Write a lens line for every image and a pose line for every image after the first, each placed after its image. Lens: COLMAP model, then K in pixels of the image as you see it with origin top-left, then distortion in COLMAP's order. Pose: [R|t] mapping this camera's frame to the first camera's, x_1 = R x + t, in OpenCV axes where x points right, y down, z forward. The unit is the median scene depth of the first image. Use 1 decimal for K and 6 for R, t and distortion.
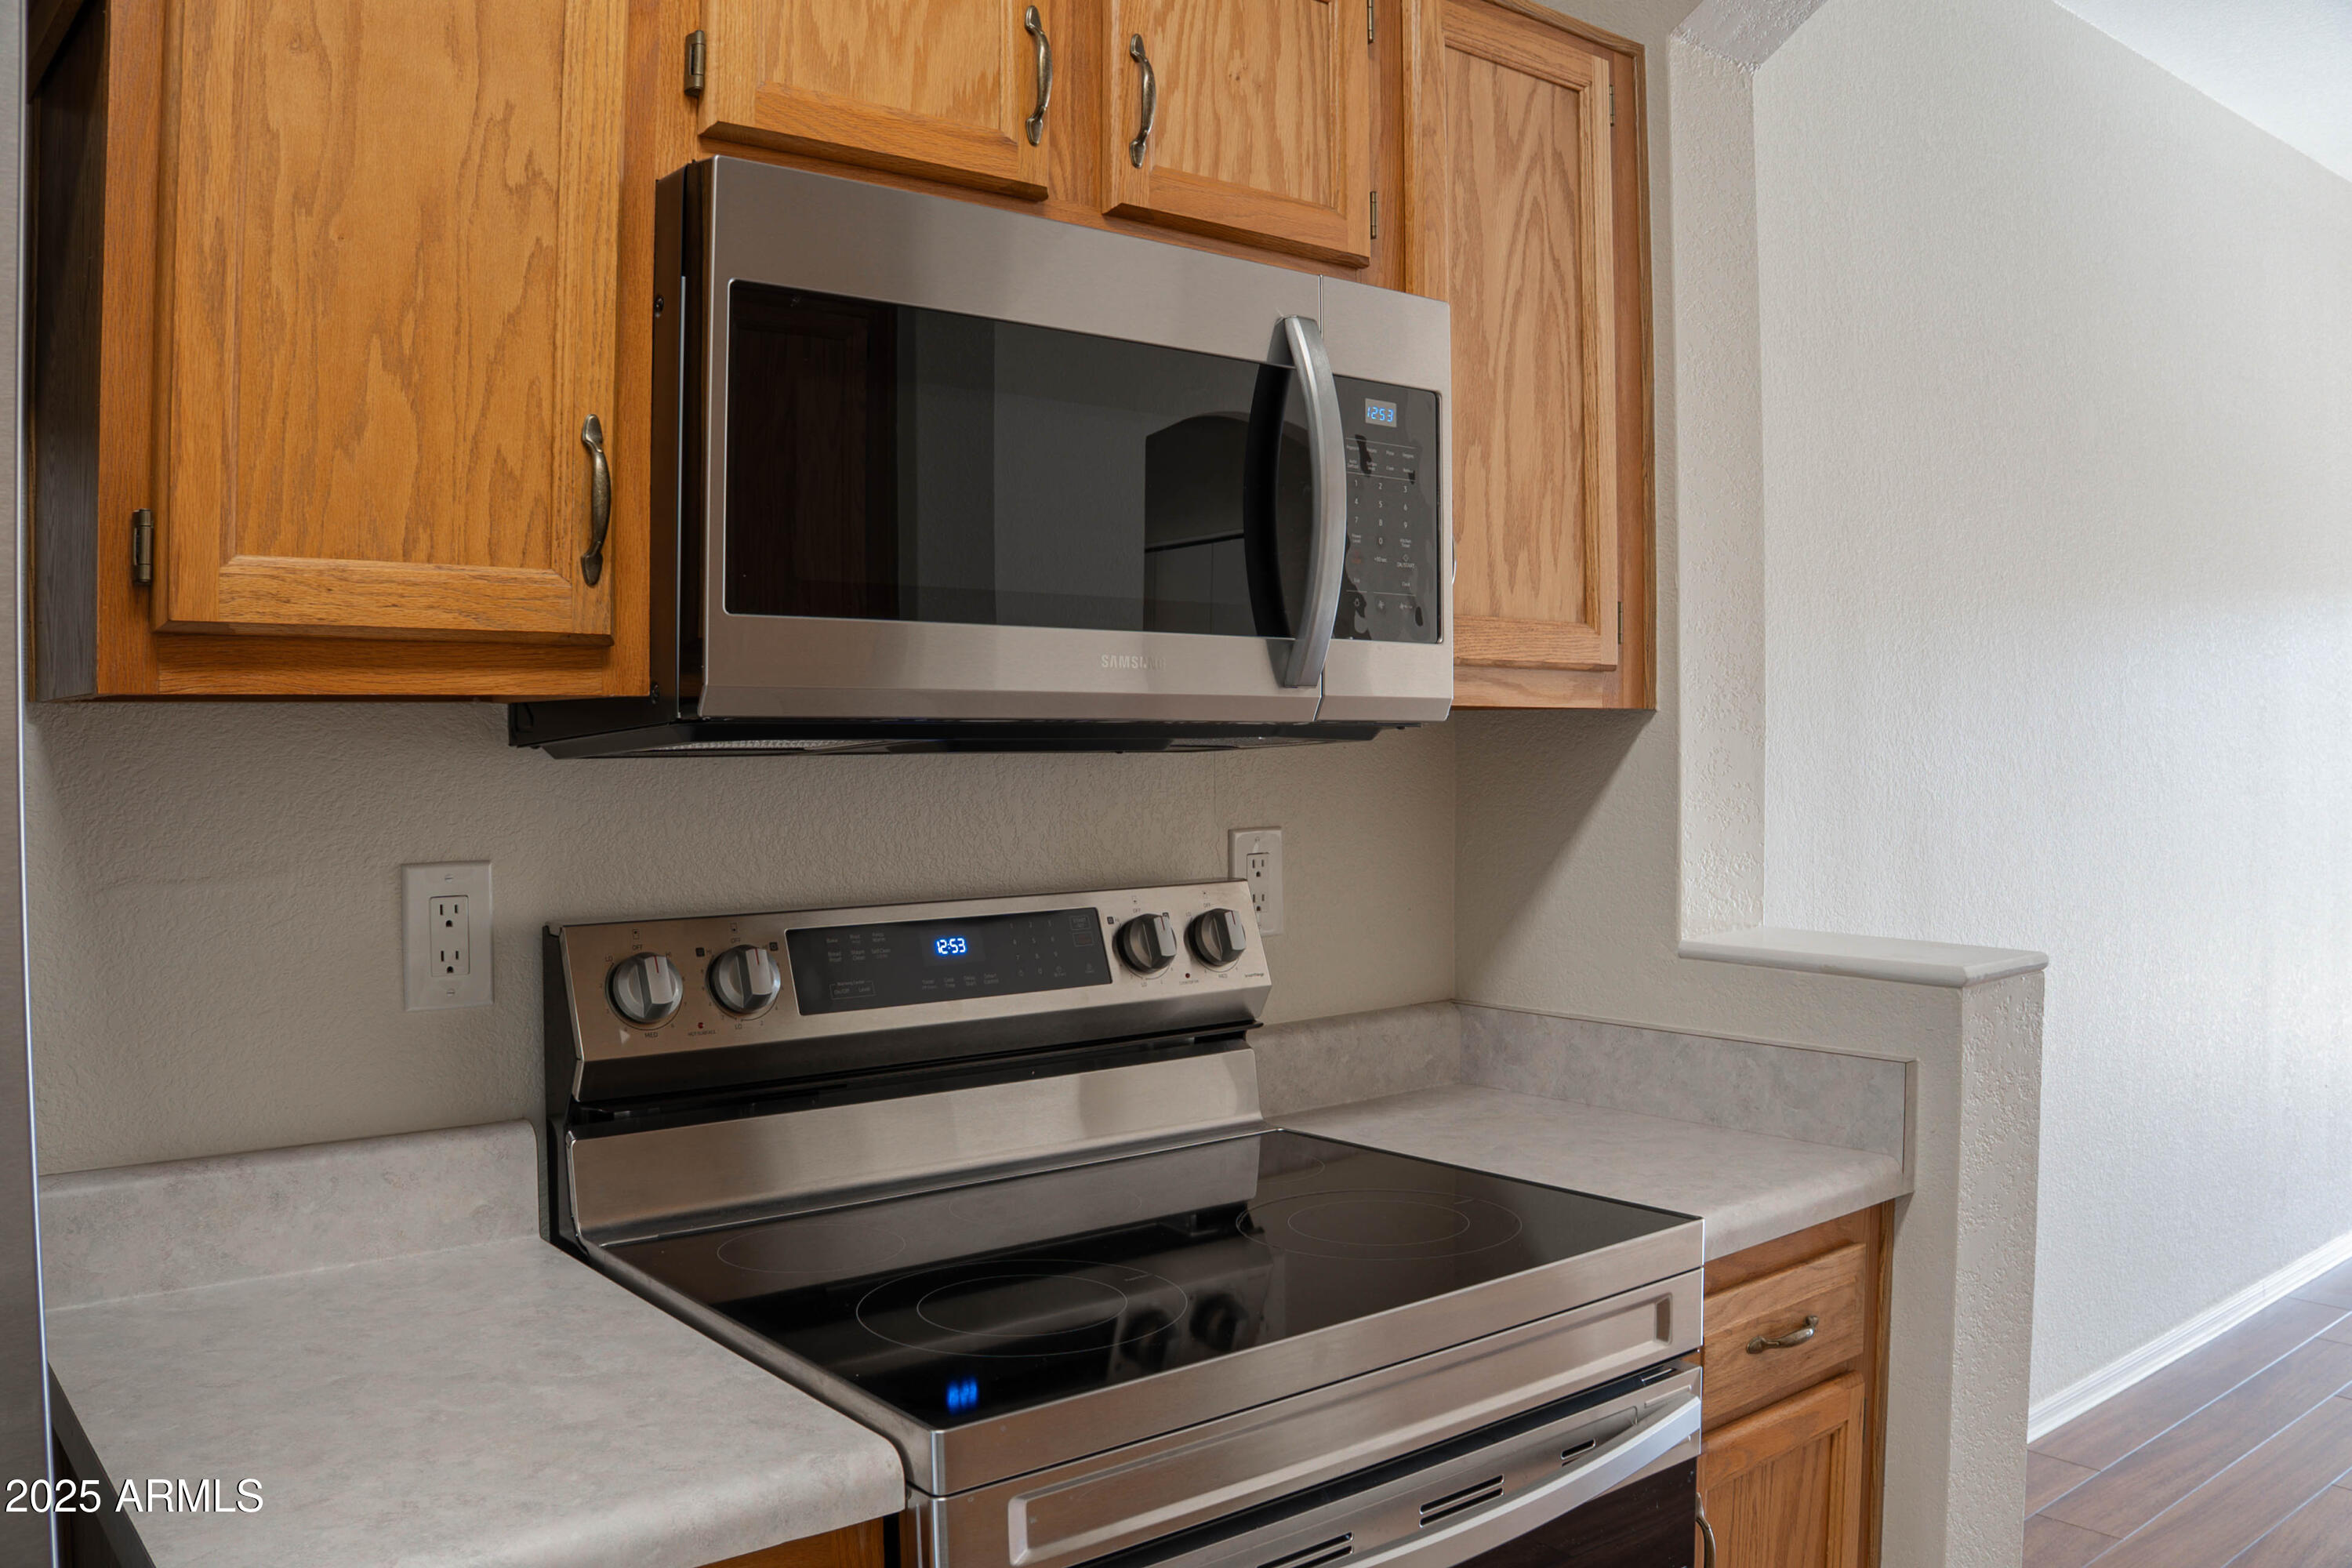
lens RADIAL K [[1867.7, 0, 1223.4], [0, 1867.7, 769.4], [0, 0, 1]] dist [-0.185388, 0.069968]
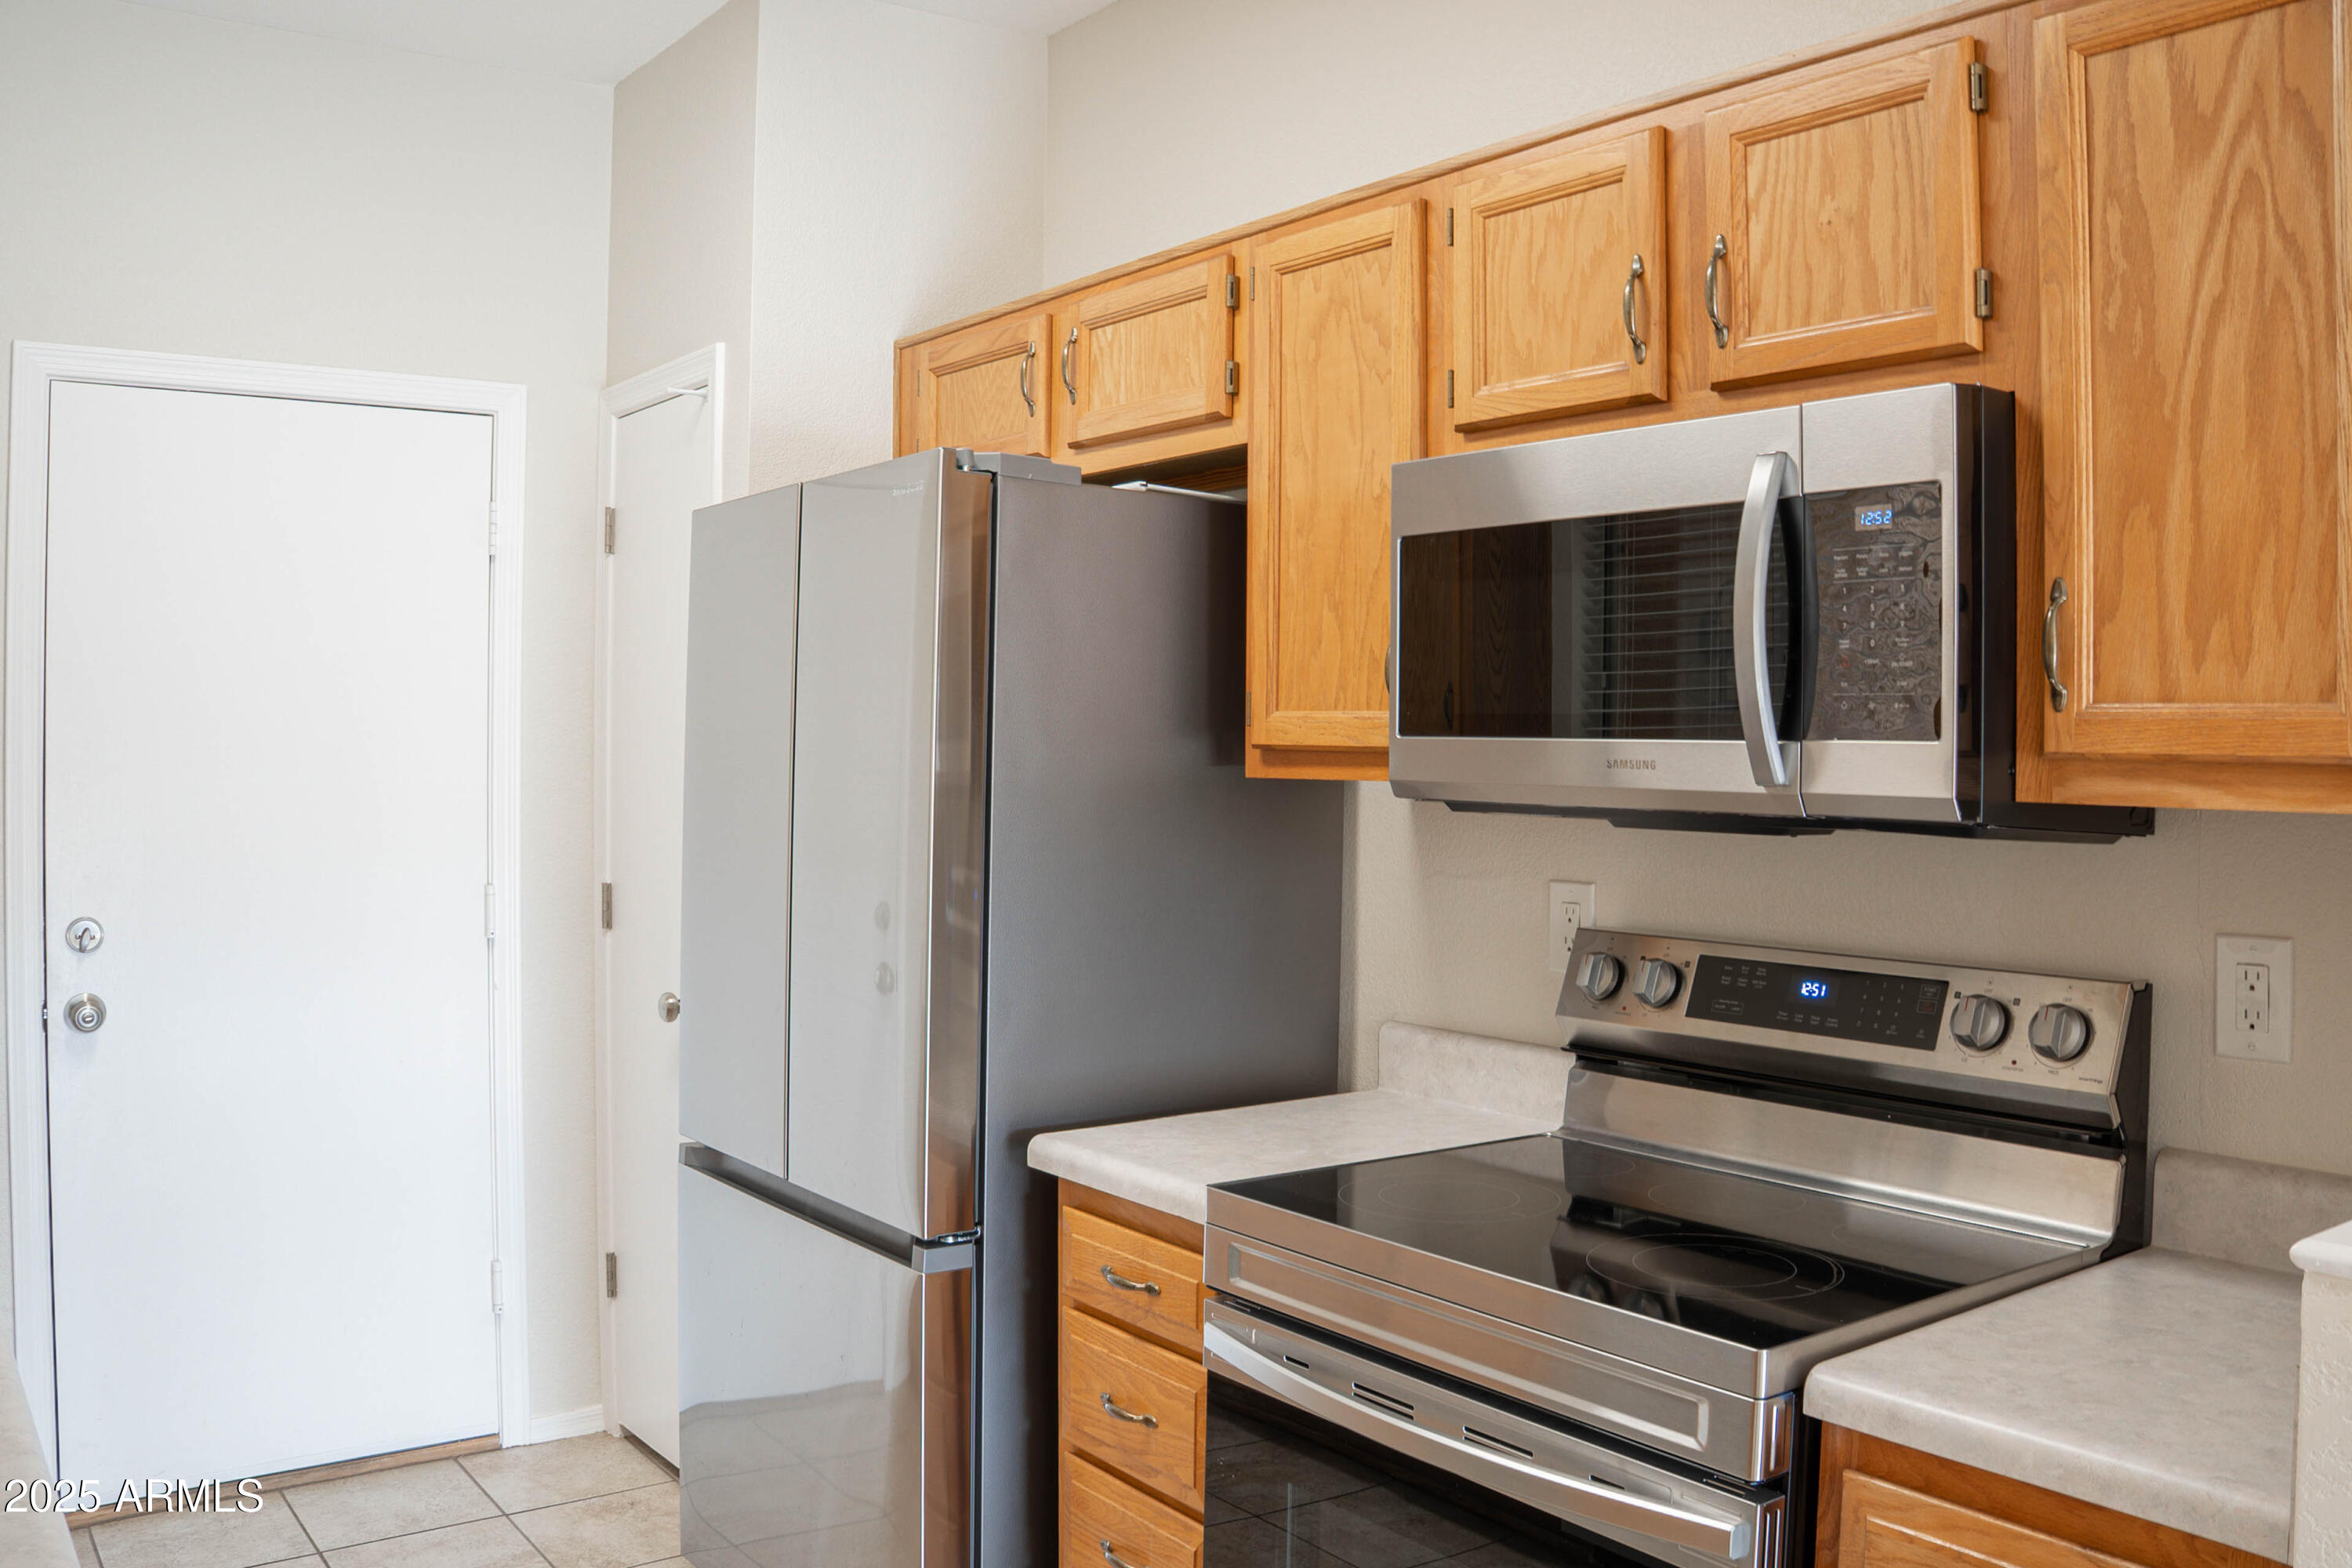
lens RADIAL K [[1902.9, 0, 1170.4], [0, 1902.9, 772.3], [0, 0, 1]] dist [-0.211943, 0.130749]
pose [[-0.055276, 0.021113, -0.998248, 1.076659], [-0.025687, 0.999415, 0.022560, -0.062478], [0.998141, 0.026889, -0.054701, 0.645667]]
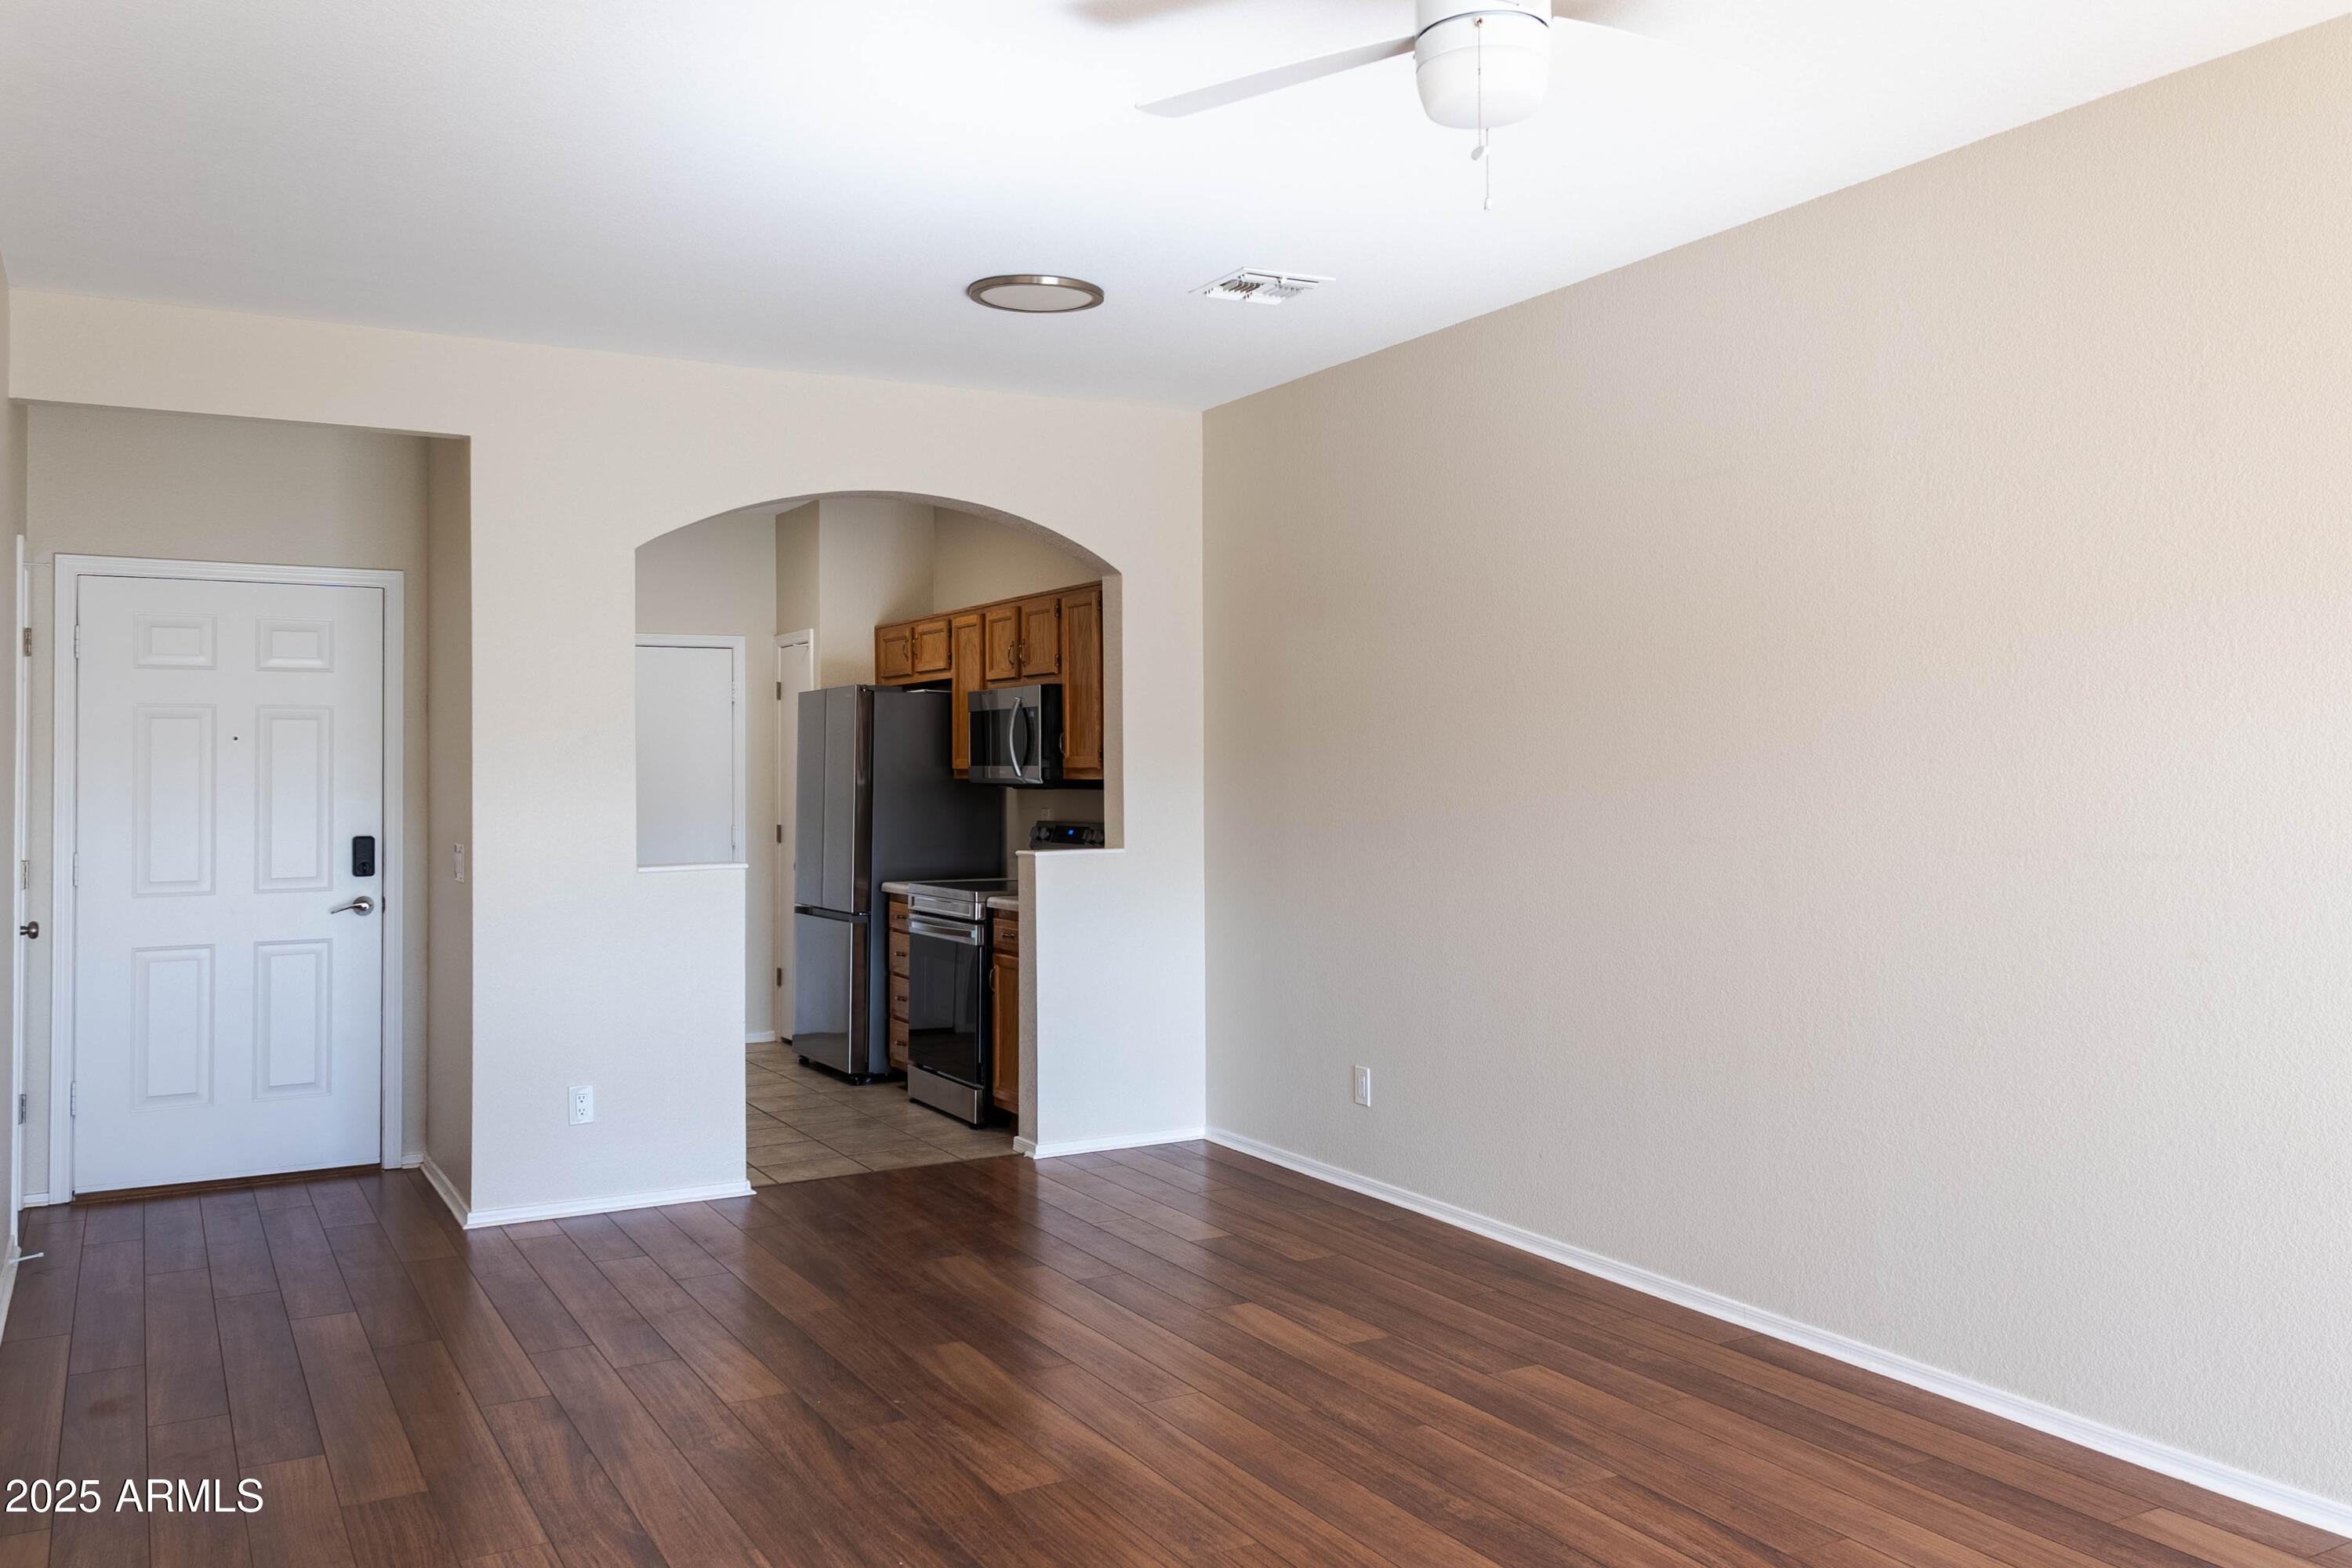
lens RADIAL K [[1850.3, 0, 1192.5], [0, 1850.3, 771.0], [0, 0, 1]] dist [0.029262, 0.001138]
pose [[-0.177958, 0.005128, -0.984025, 4.093330], [-0.012128, 0.999899, 0.007404, -0.089444], [0.983963, 0.013252, -0.177878, 2.031288]]
